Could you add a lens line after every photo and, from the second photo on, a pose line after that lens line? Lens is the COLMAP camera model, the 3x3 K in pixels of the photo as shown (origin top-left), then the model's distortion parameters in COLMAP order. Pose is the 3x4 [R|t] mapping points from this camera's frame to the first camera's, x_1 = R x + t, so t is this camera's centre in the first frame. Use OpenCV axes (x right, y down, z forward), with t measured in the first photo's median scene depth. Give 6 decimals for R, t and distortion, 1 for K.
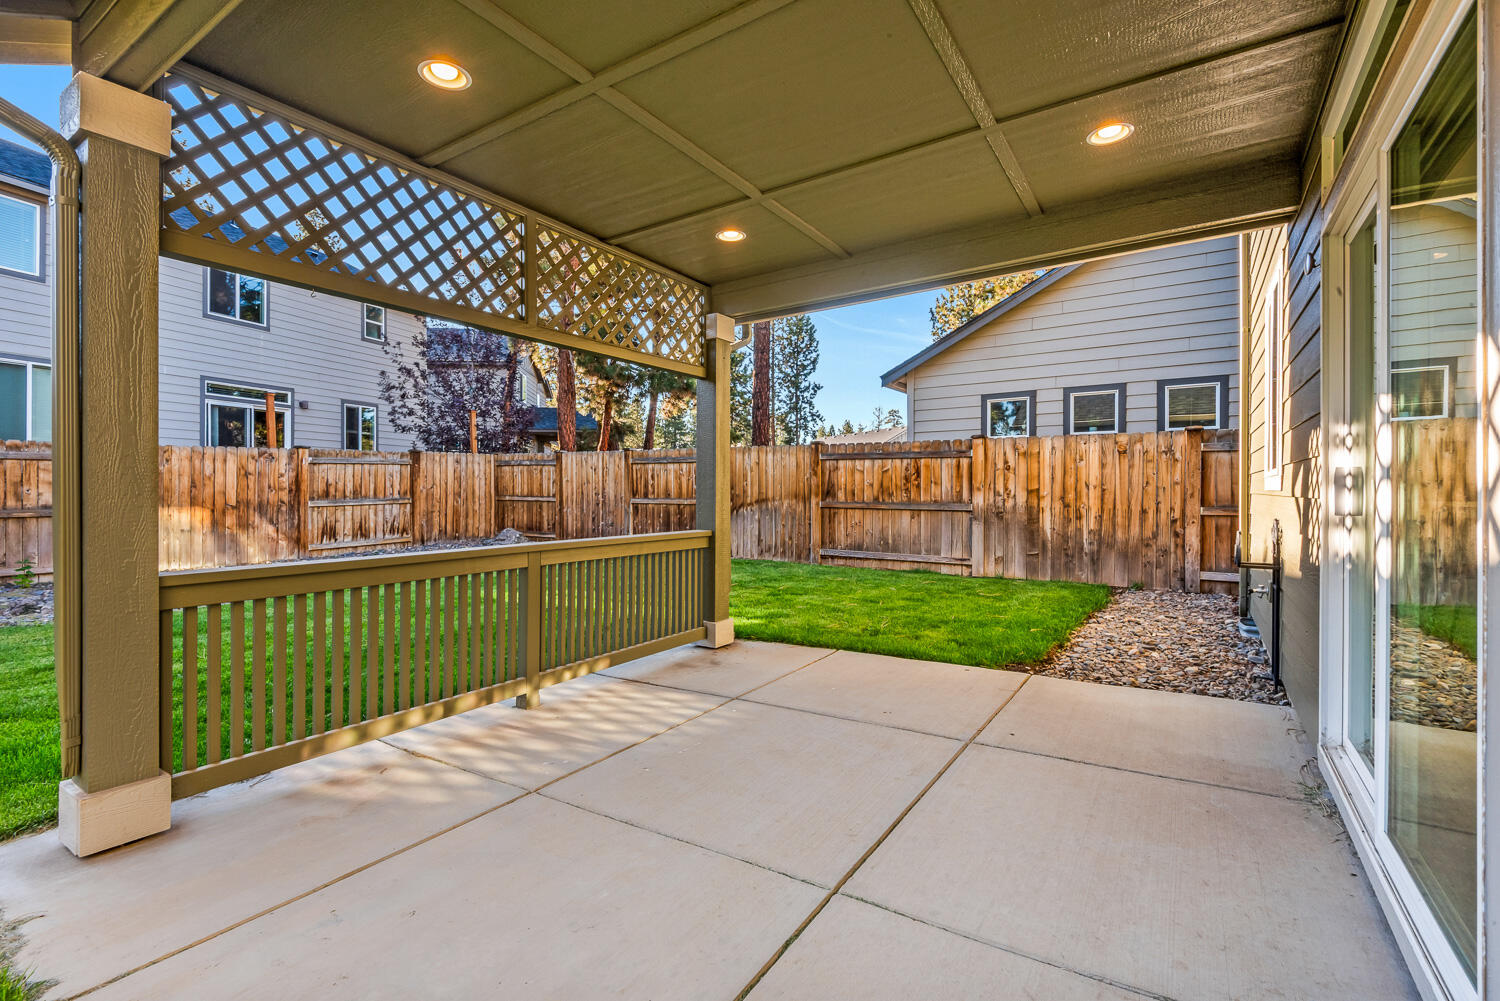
lens RADIAL K [[688.3, 0, 745.4], [0, 688.3, 498.7], [0, 0, 1]] dist [-0.039713, -0.003751]
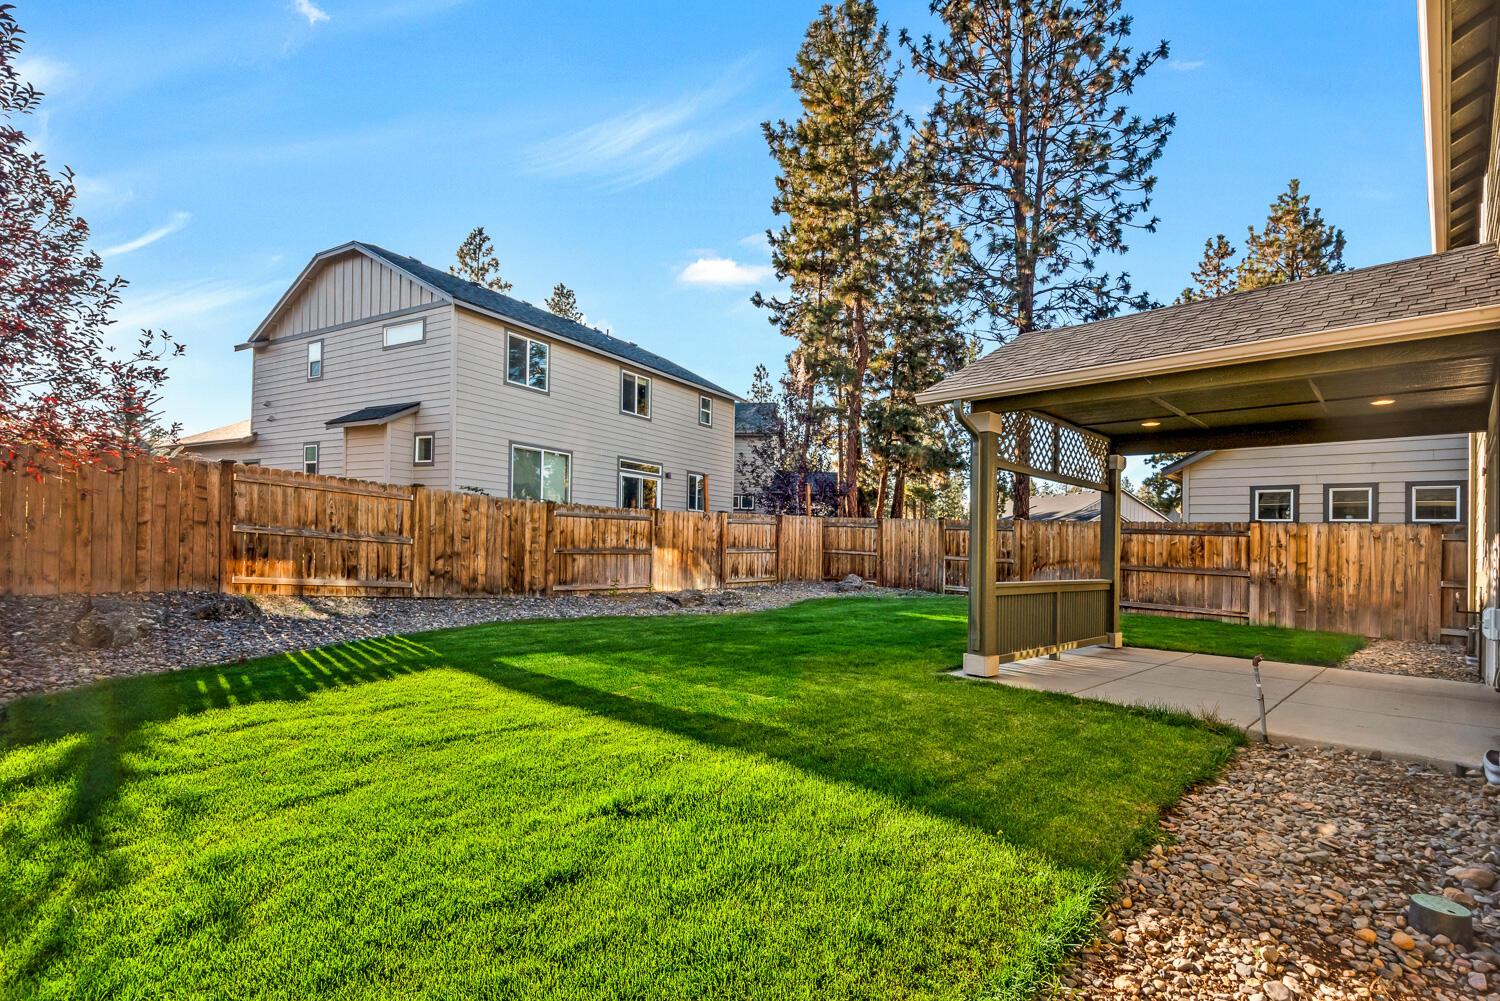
lens RADIAL K [[688.3, 0, 751.2], [0, 688.3, 517.6], [0, 0, 1]] dist [-0.039713, -0.003751]
pose [[0.971878, 0.028737, -0.233725, -0.301452], [-0.040466, 0.998142, -0.045542, 0.001812], [0.231982, 0.053719, 0.971236, -0.493374]]
